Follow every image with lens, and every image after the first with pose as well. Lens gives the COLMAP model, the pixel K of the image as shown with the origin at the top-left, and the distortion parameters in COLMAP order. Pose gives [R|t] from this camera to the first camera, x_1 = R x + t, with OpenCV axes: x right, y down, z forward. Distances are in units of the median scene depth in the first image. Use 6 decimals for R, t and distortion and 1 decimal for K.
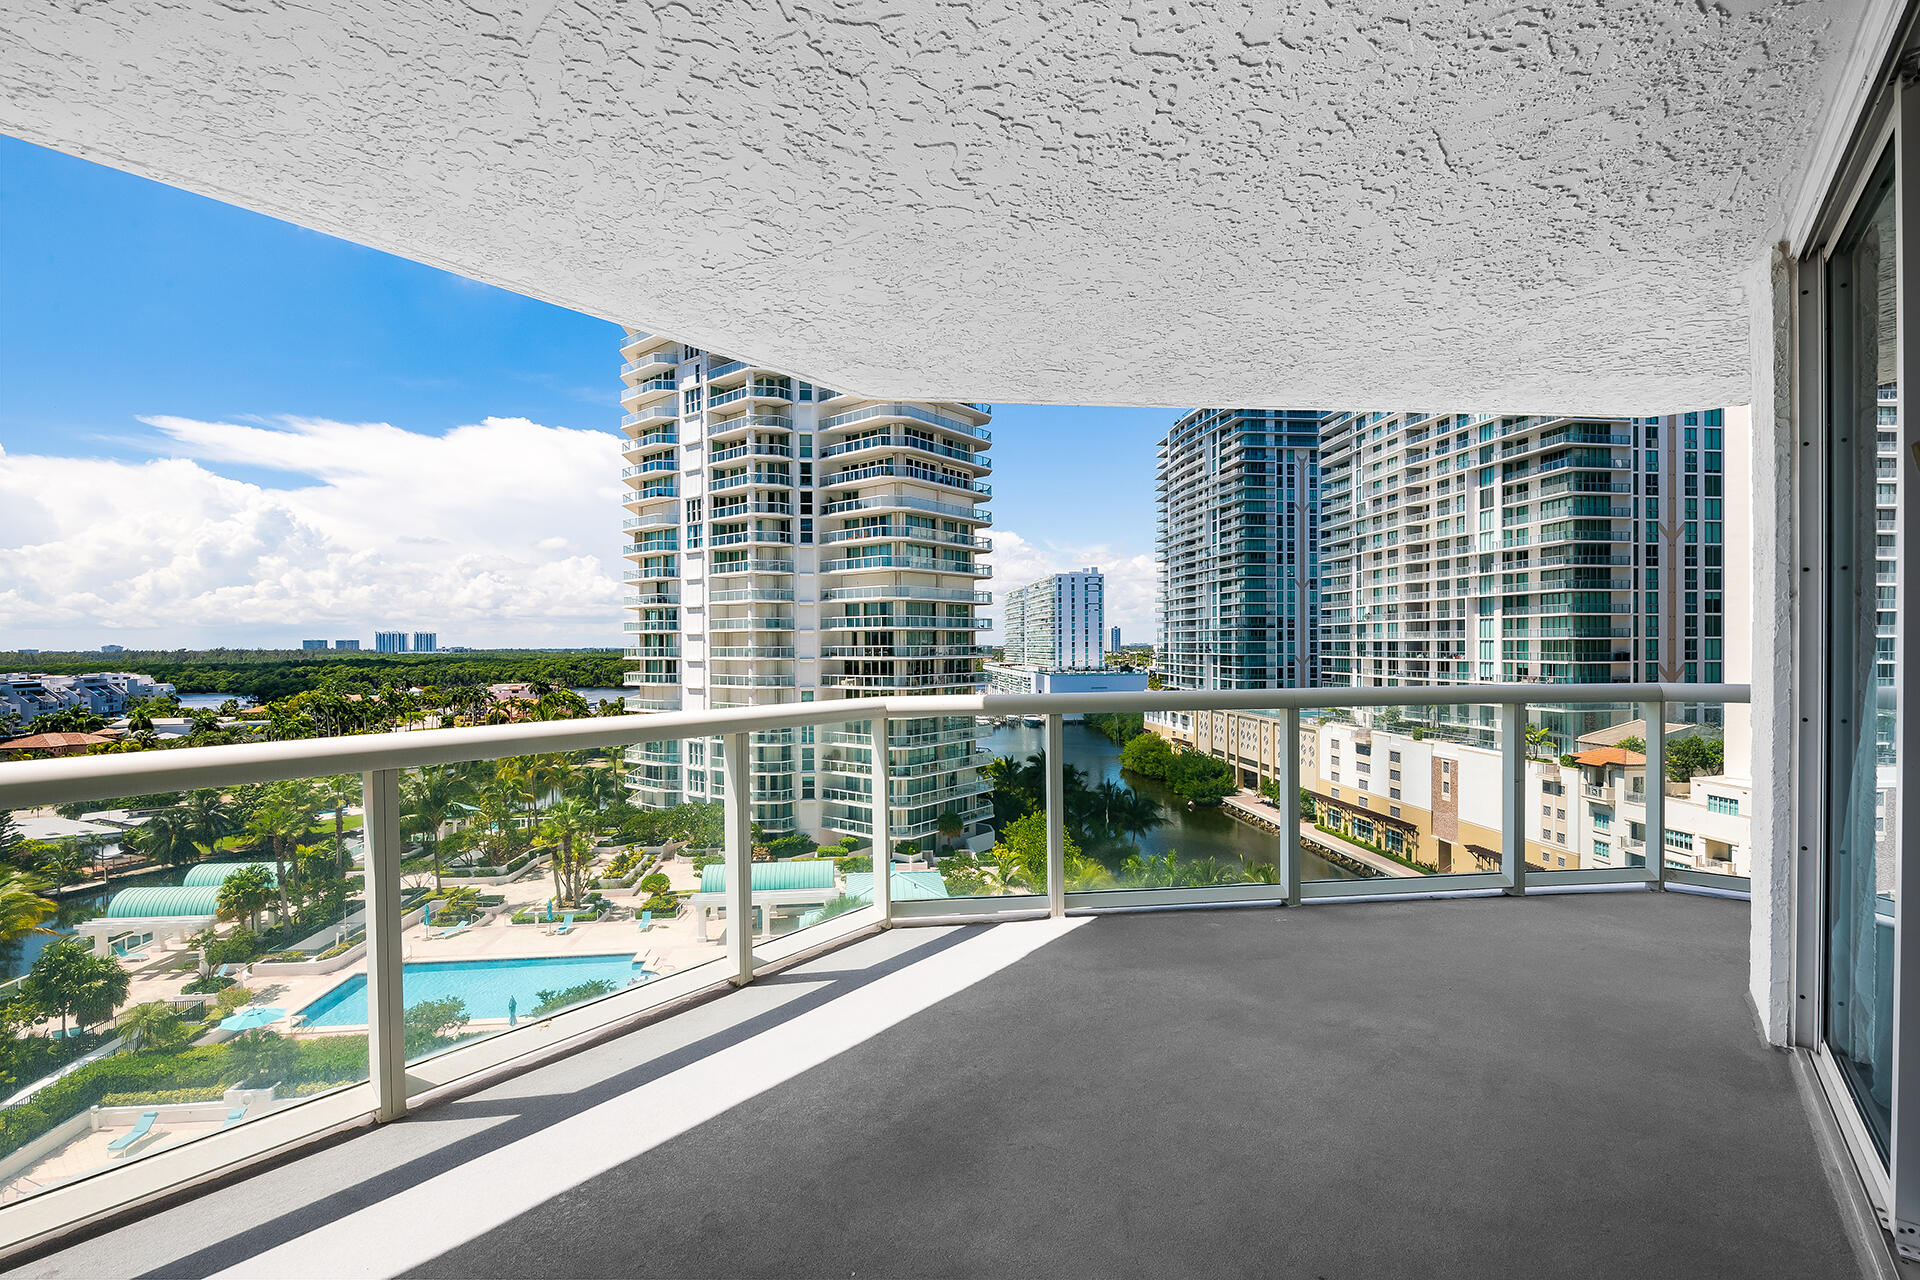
lens RADIAL K [[844.3, 0, 956.4], [0, 844.3, 652.9], [0, 0, 1]] dist [-0.002261, -0.003345]
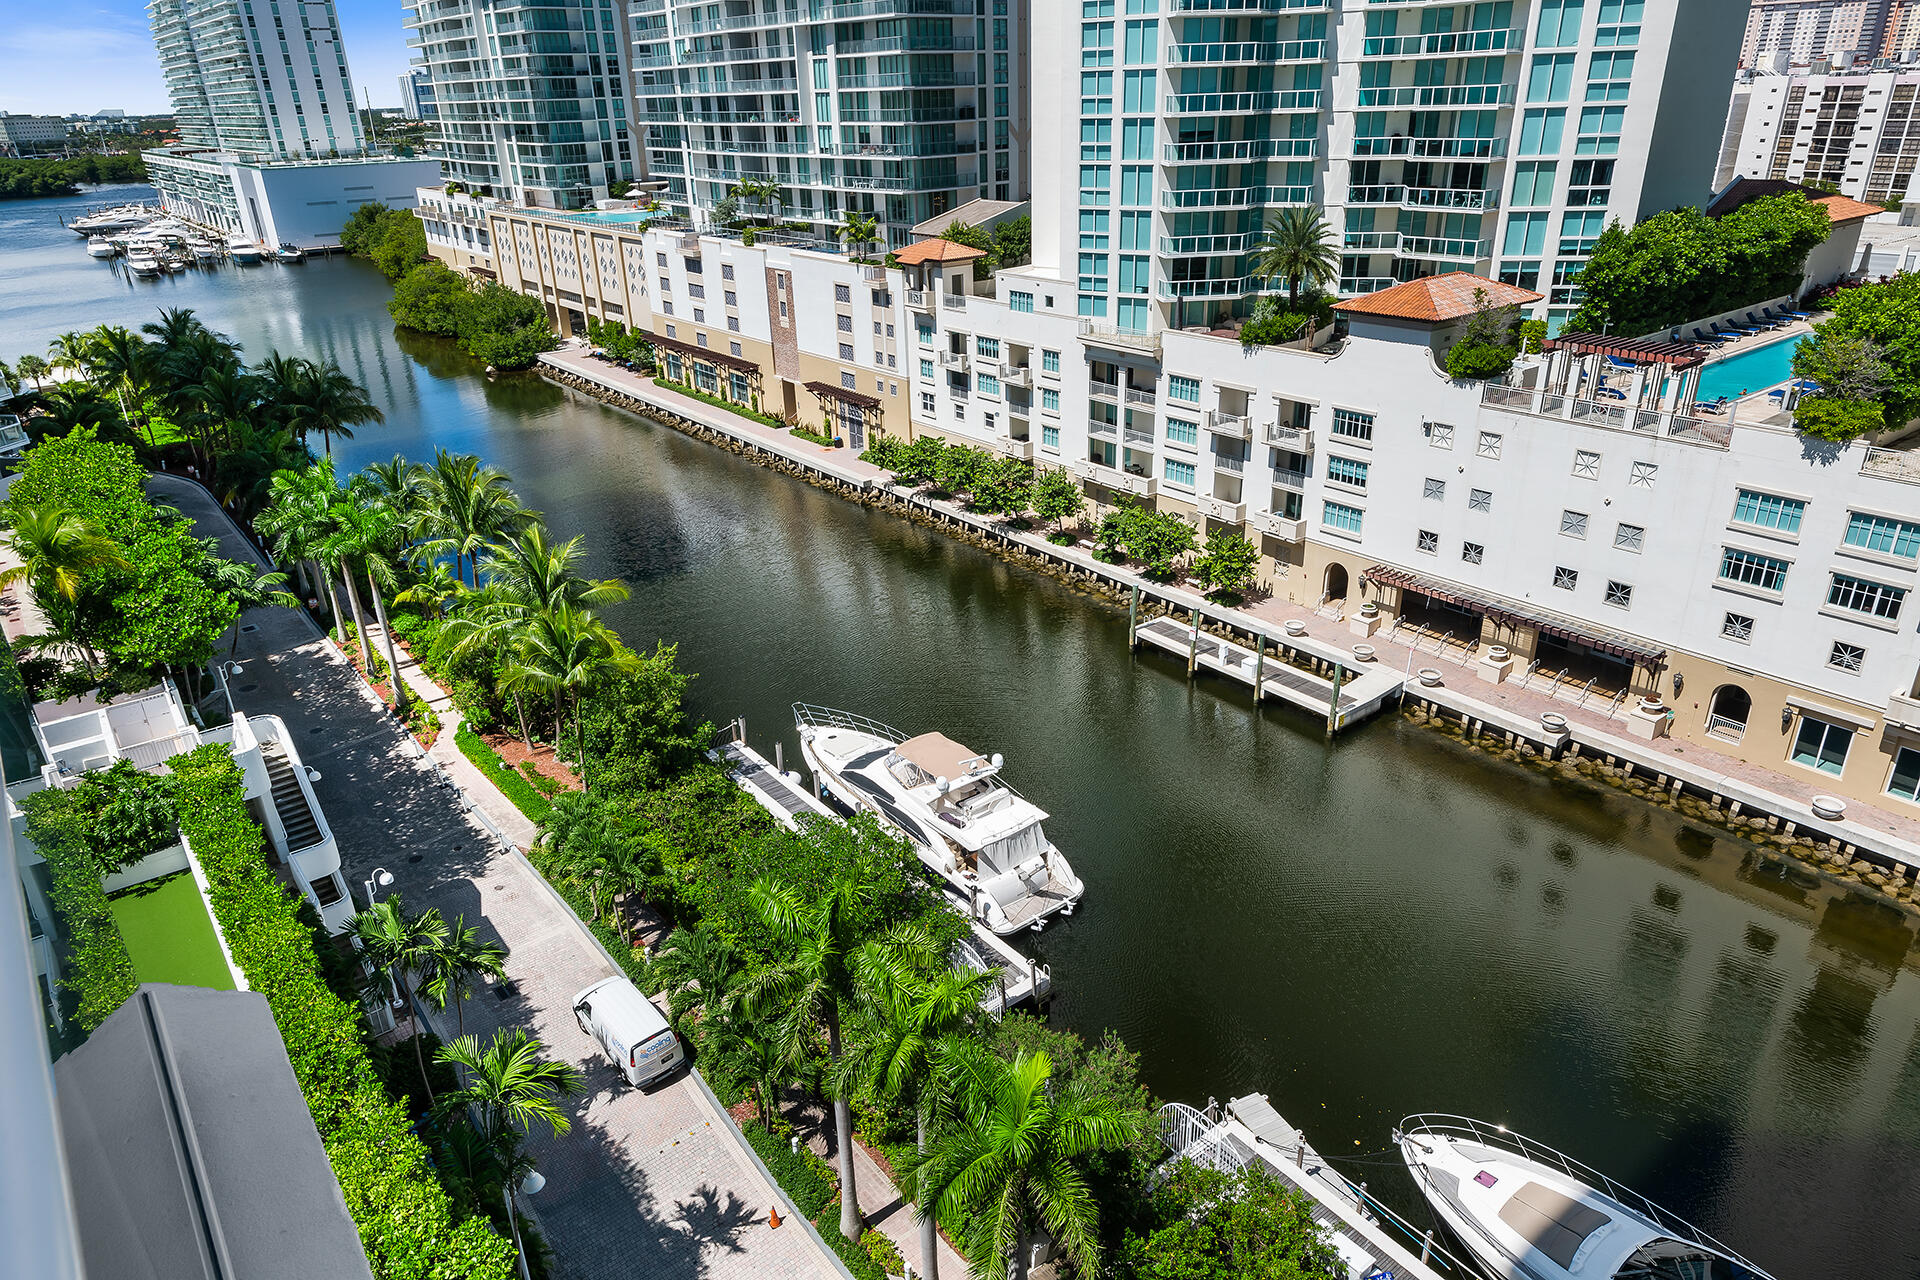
lens RADIAL K [[1221.5, 0, 959.6], [0, 1221.5, 656.4], [0, 0, 1]] dist [0.020812, -0.011716]
pose [[0.849645, -0.238115, 0.470537, 0.115537], [0.028814, 0.911886, 0.409431, -0.001440], [-0.526568, -0.334313, 0.781640, -0.041839]]
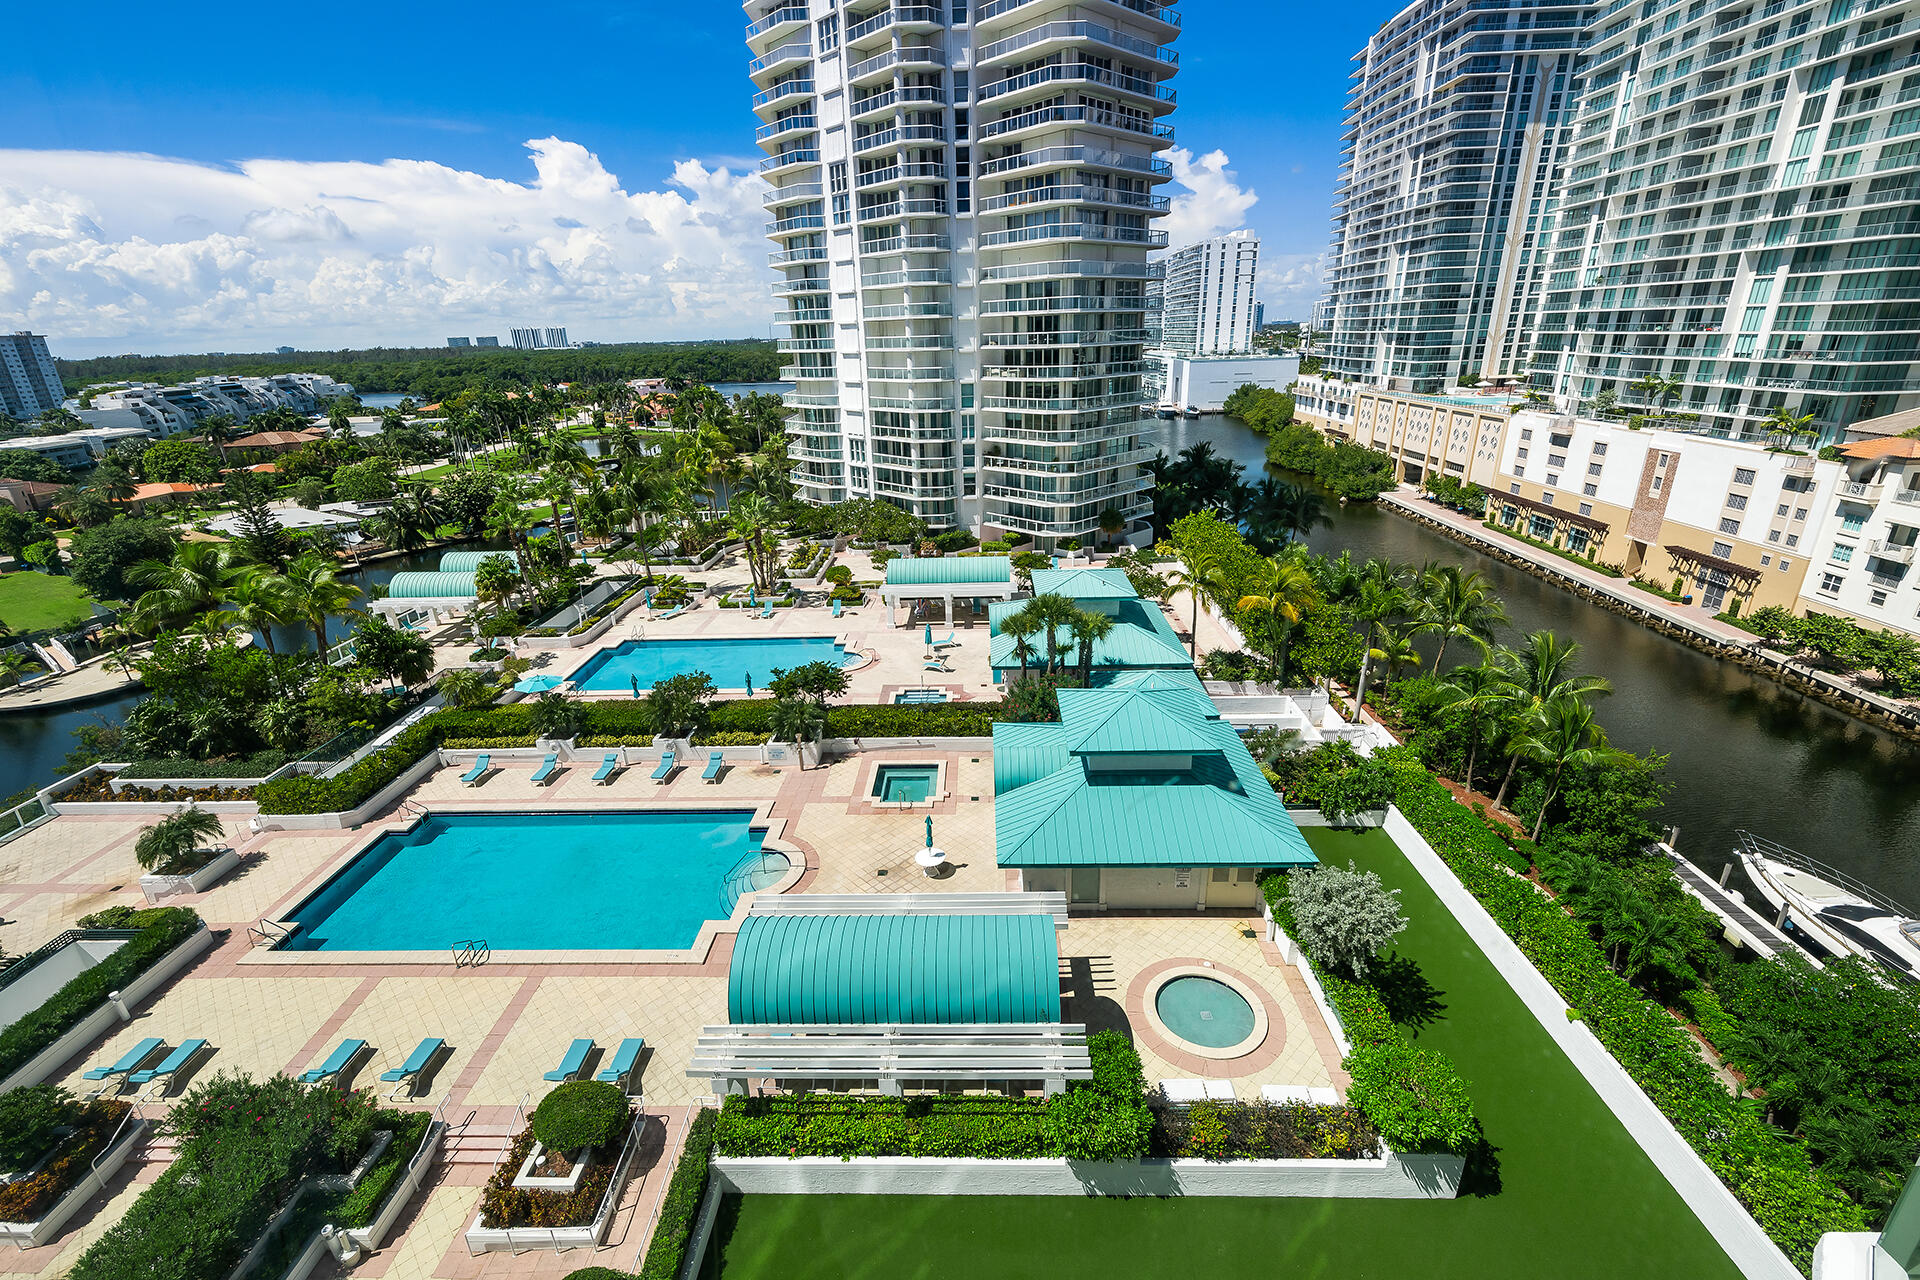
lens RADIAL K [[828.5, 0, 956.3], [0, 828.5, 645.4], [0, 0, 1]] dist [0.010128, -0.005250]
pose [[0.990429, 0.027965, -0.135157, -0.035952], [0.020605, 0.938326, 0.345138, -0.001144], [0.136473, -0.344619, 0.928769, 0.006991]]
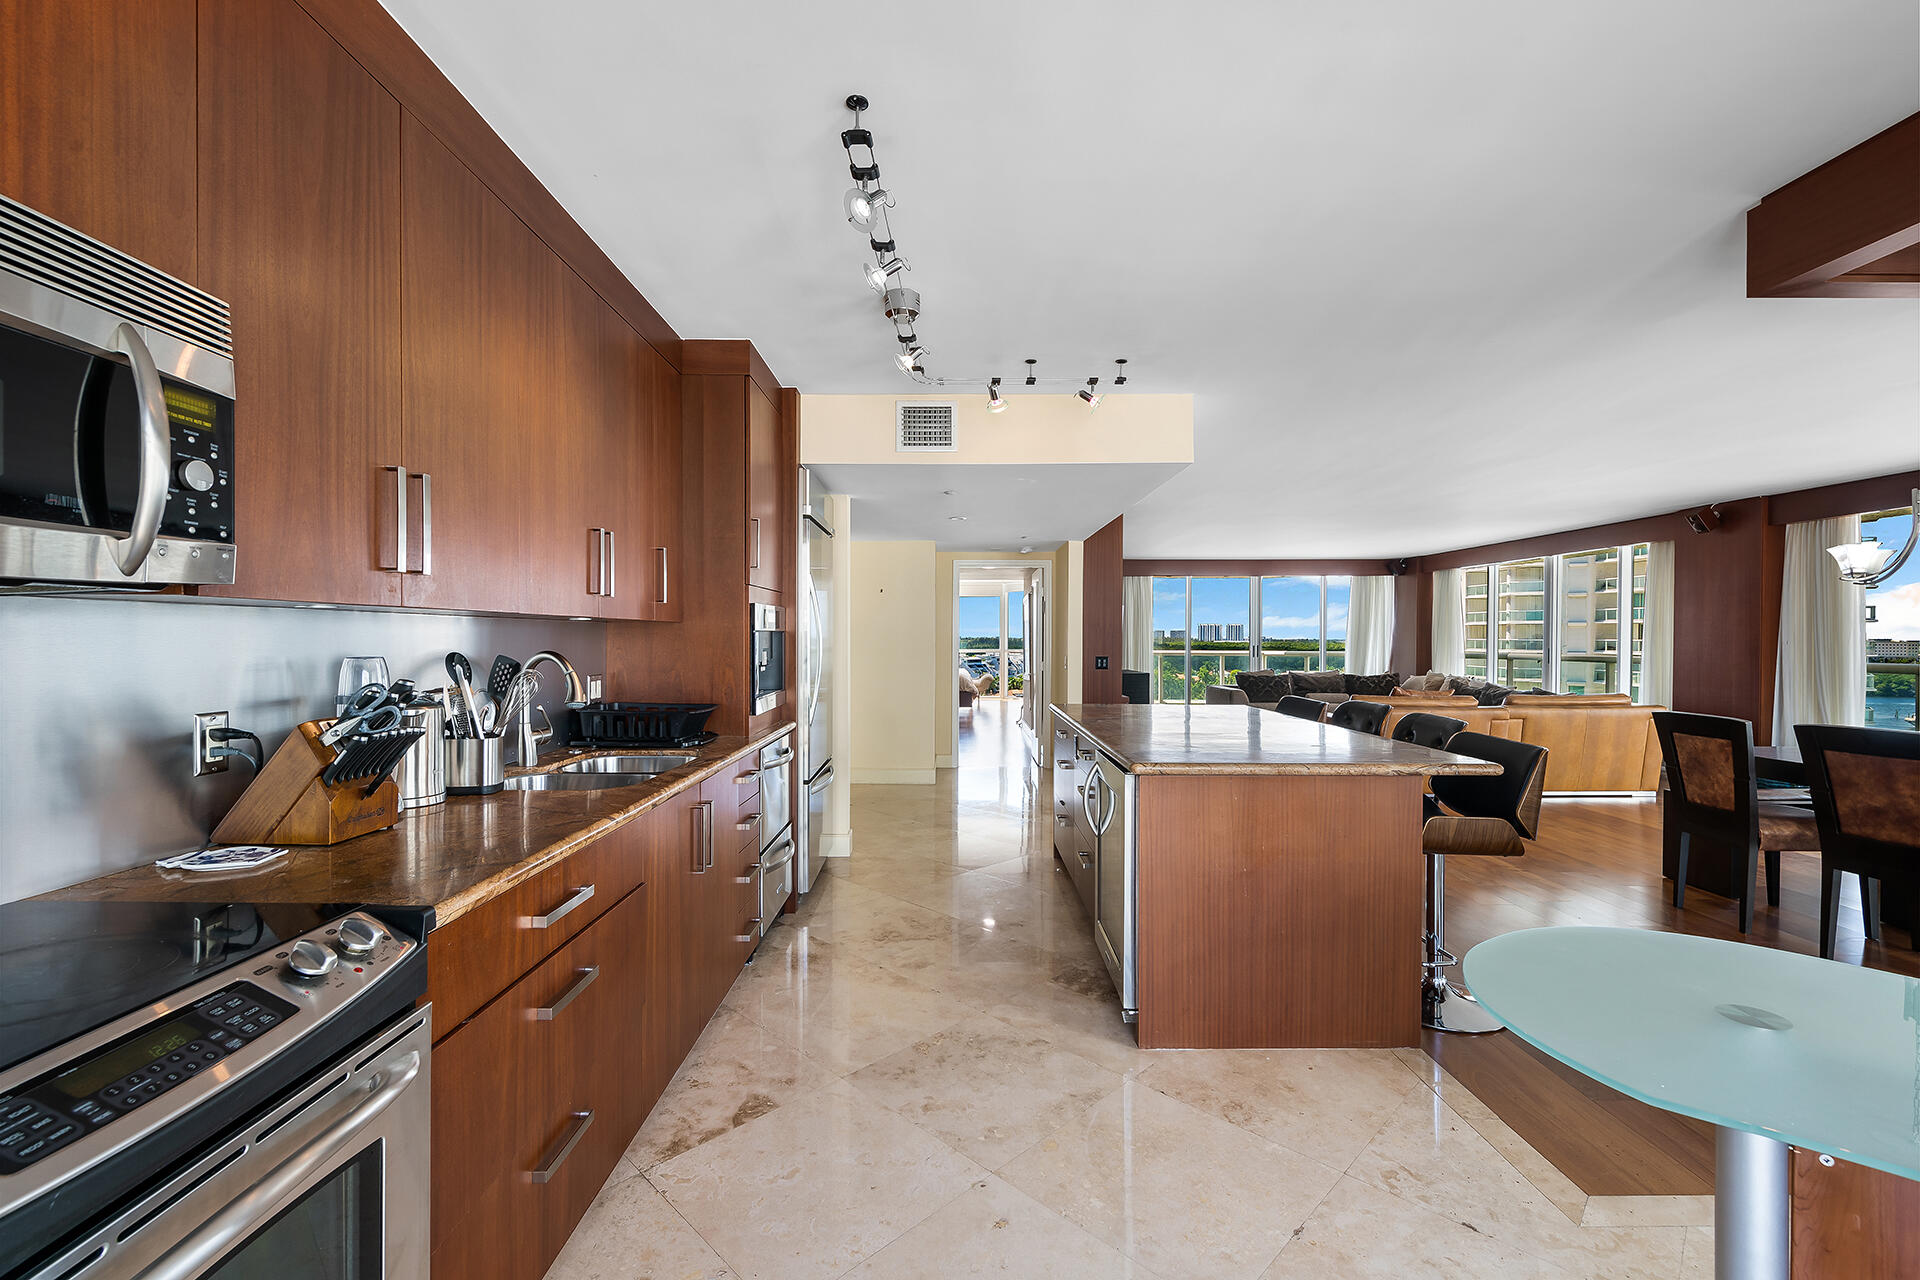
lens RADIAL K [[828.5, 0, 954.3], [0, 828.5, 645.6], [0, 0, 1]] dist [0.010128, -0.005250]
pose [[0.629727, 0.016306, -0.776645, 0.075344], [-0.014803, 0.999850, 0.008990, 0.000255], [0.776675, 0.005835, 0.629874, -0.093929]]
